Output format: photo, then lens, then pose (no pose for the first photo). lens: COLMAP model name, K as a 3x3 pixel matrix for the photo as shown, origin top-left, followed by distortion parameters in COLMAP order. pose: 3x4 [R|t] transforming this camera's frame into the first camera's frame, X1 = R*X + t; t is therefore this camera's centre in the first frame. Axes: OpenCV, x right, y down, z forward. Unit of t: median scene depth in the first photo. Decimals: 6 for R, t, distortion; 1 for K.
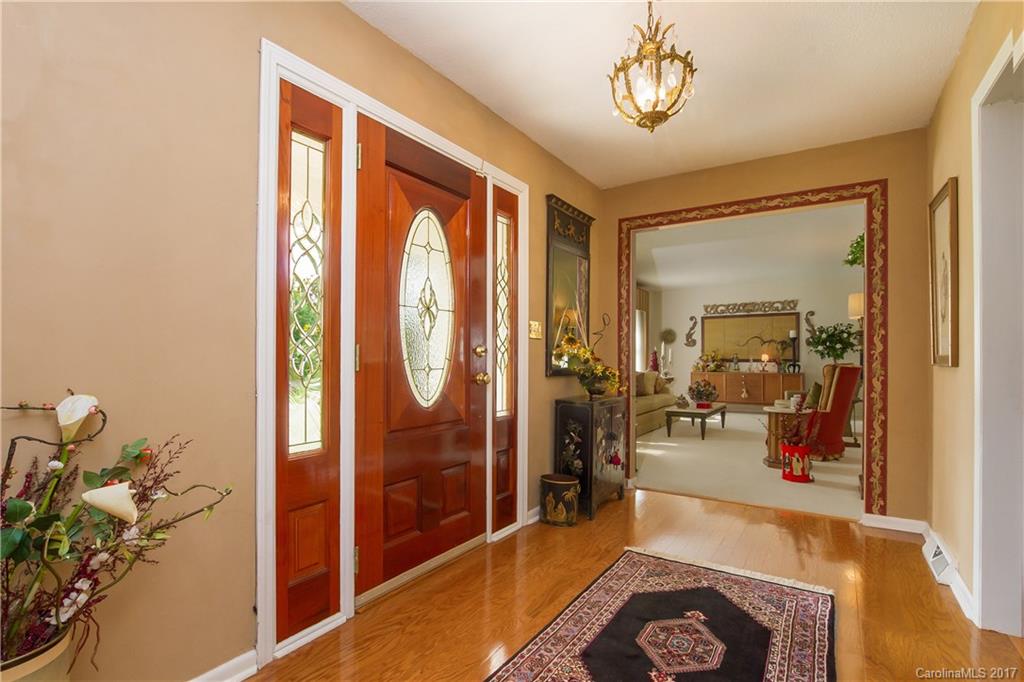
lens RADIAL K [[505.2, 0, 492.0], [0, 505.2, 356.2], [0, 0, 1]] dist [0.000867, -0.000103]
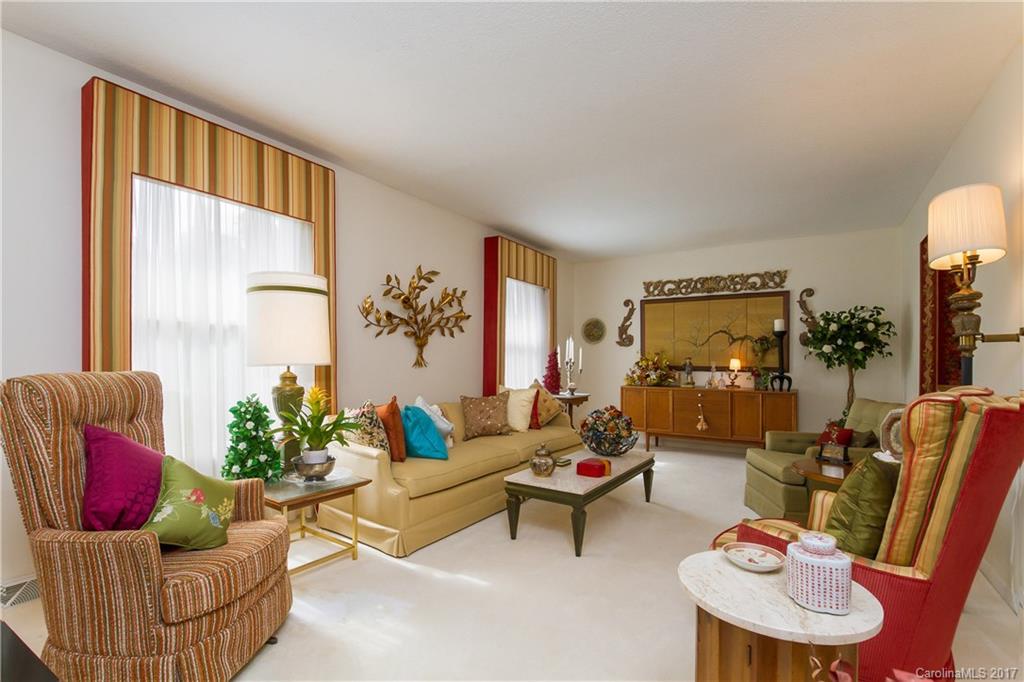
lens RADIAL K [[472.9, 0, 511.7], [0, 472.9, 348.0], [0, 0, 1]] dist [-0.015411, 0.002429]
pose [[0.999549, 0.012621, 0.027252, 0.257053], [-0.011940, 0.999616, -0.025002, 0.000146], [-0.027557, 0.024666, 0.999316, 0.440541]]
